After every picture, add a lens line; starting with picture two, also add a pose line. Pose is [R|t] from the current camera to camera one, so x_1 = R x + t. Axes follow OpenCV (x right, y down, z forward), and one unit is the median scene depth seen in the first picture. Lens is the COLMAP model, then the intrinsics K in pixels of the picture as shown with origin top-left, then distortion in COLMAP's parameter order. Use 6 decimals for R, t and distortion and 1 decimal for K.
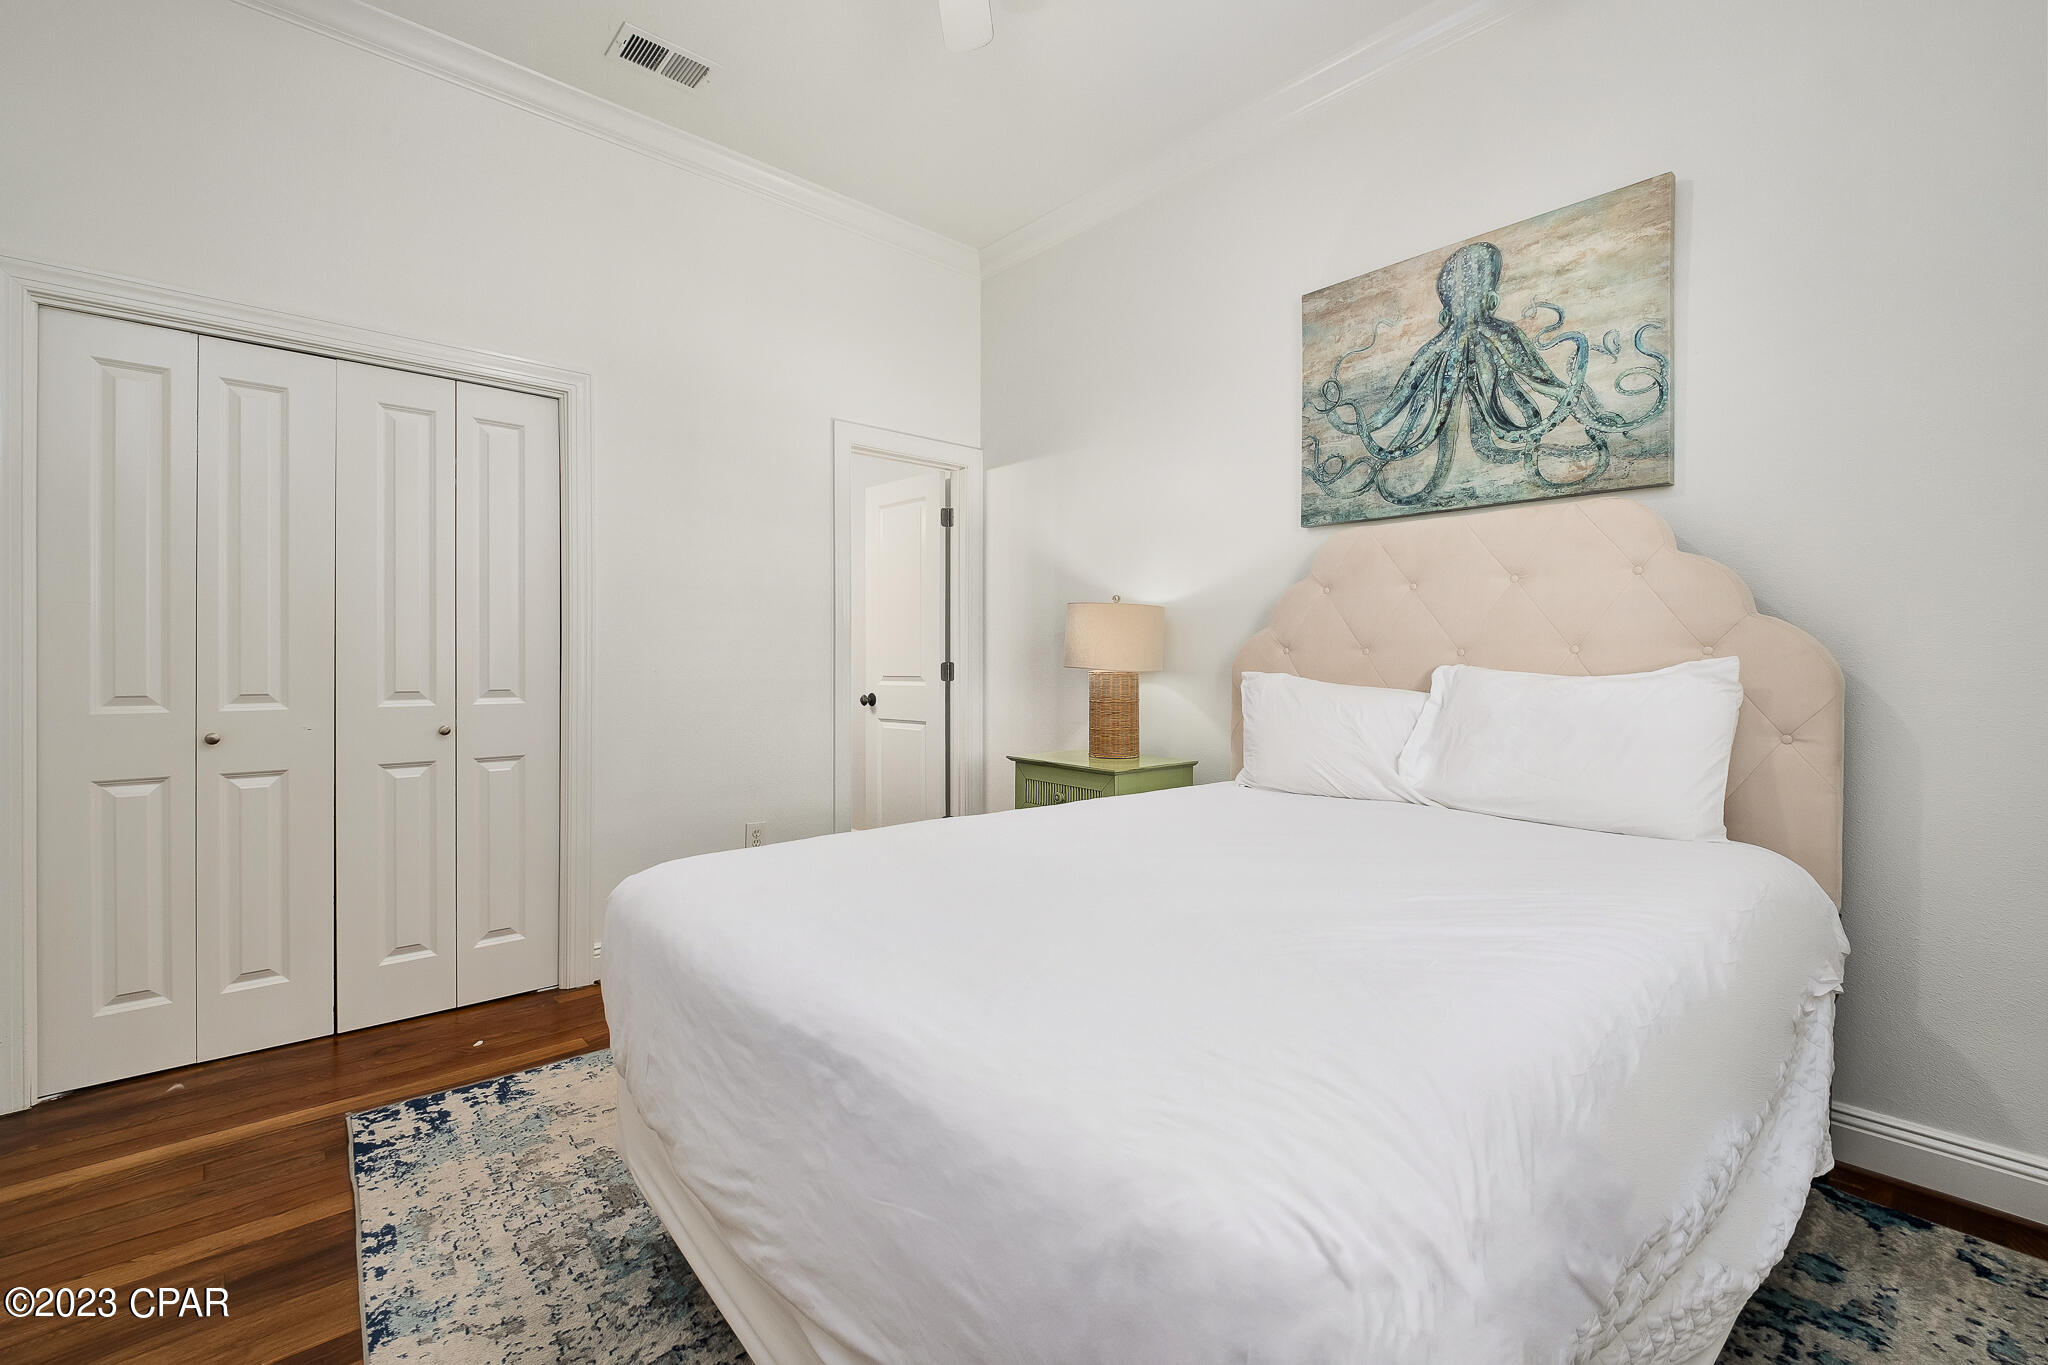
lens RADIAL K [[894.8, 0, 1055.5], [0, 894.8, 672.3], [0, 0, 1]] dist [-0.001278, -0.000556]
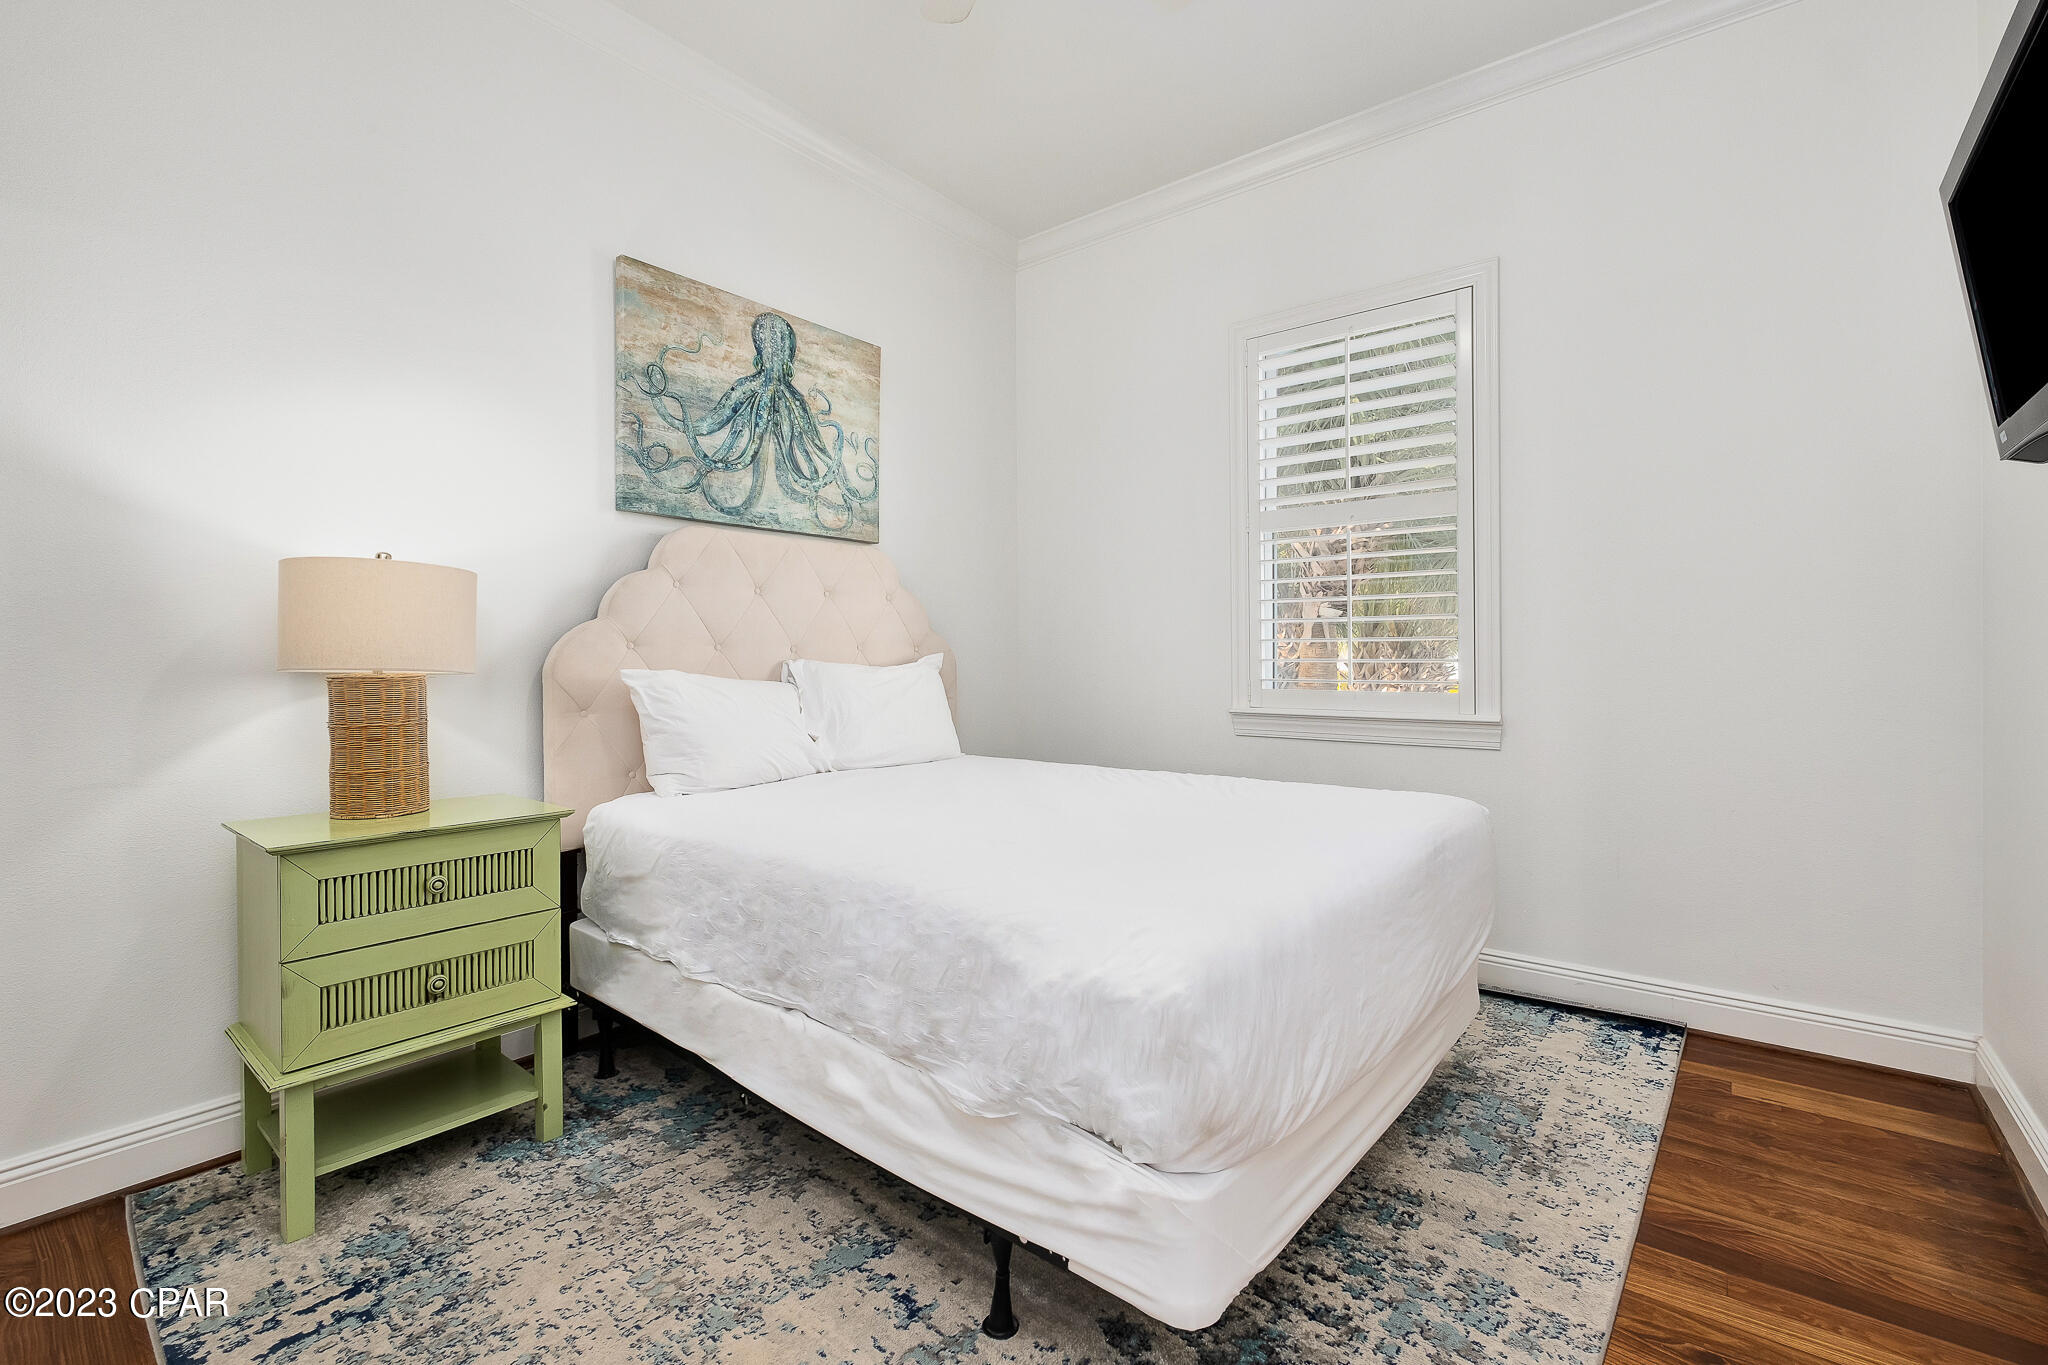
lens RADIAL K [[894.8, 0, 1059.9], [0, 894.8, 653.3], [0, 0, 1]] dist [-0.001278, -0.000556]
pose [[-0.168168, -0.000094, 0.985758, -0.779407], [0.010121, 0.999947, 0.001822, -0.015466], [-0.985706, 0.010283, -0.168158, 0.807444]]
